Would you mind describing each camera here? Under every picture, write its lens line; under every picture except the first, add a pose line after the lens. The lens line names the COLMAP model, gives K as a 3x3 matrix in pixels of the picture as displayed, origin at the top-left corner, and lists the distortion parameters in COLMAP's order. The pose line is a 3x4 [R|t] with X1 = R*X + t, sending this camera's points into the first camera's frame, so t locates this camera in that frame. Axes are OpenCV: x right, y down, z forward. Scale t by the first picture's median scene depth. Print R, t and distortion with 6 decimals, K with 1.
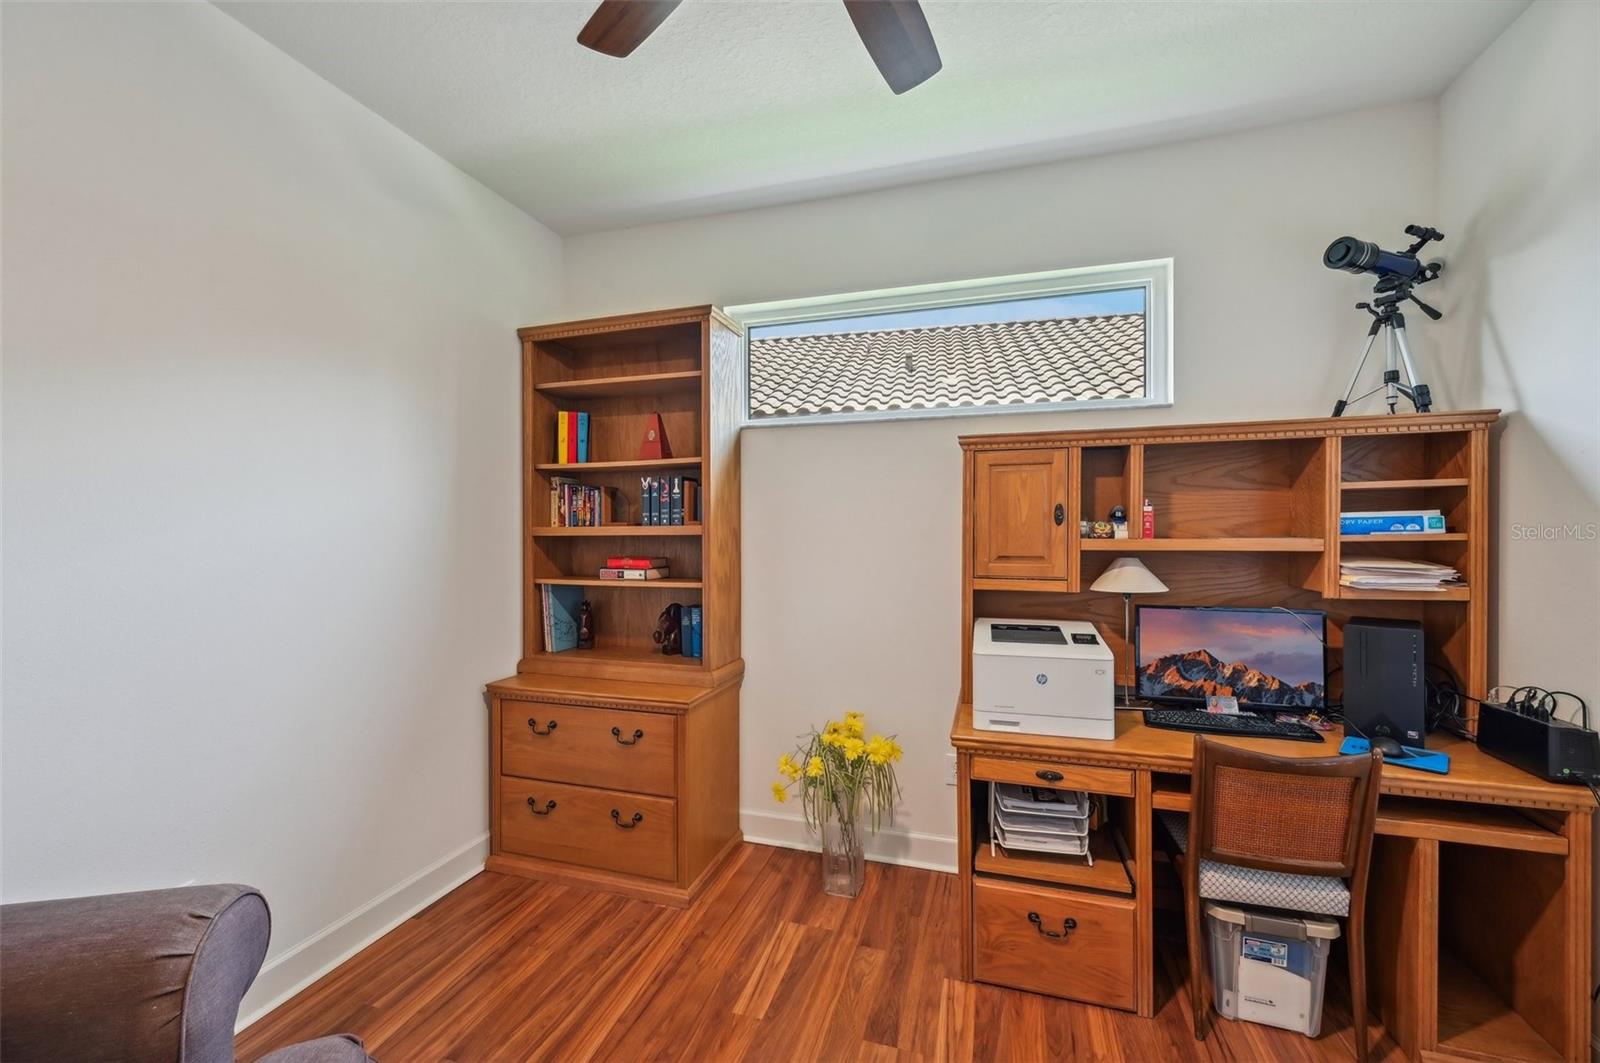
lens RADIAL K [[631.9, 0, 801.5], [0, 631.9, 528.1], [0, 0, 1]] dist [-0.000785, -0.000323]
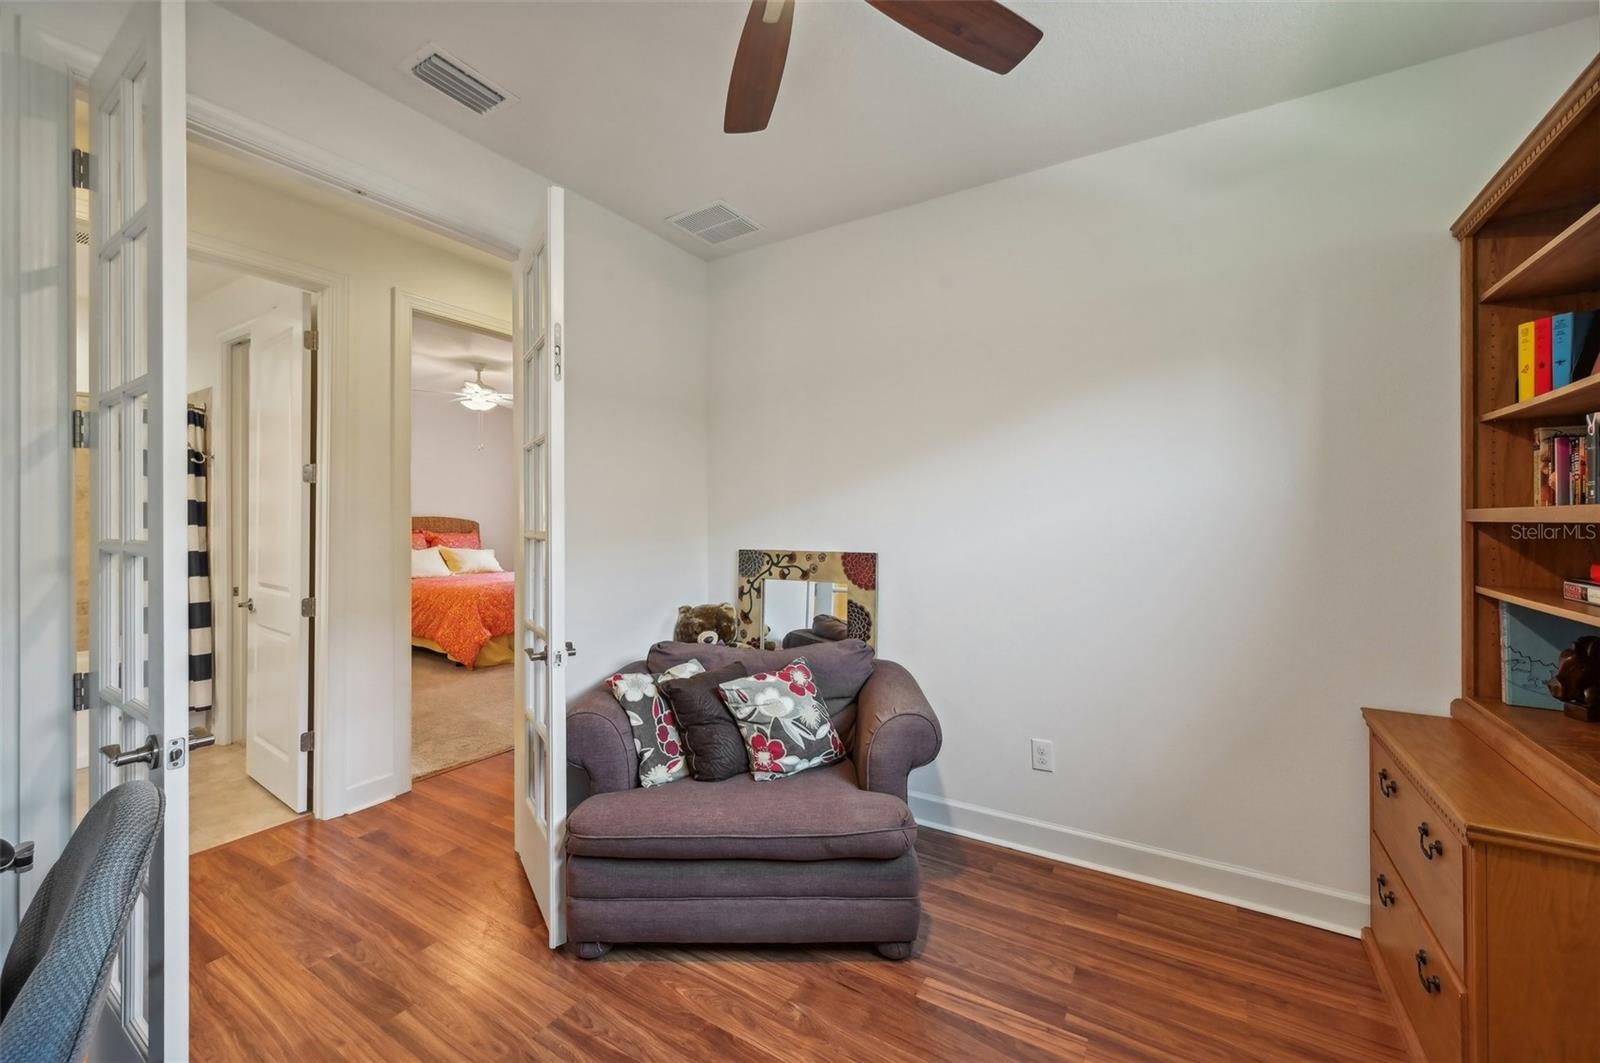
lens RADIAL K [[640.0, 0, 805.5], [0, 640.0, 515.1], [0, 0, 1]] dist [-0.001099, -0.000186]
pose [[-0.250119, -0.002753, -0.968211, 0.420627], [0.011105, 0.999922, -0.005712, 0.000486], [0.968151, -0.012180, -0.250069, 0.482266]]
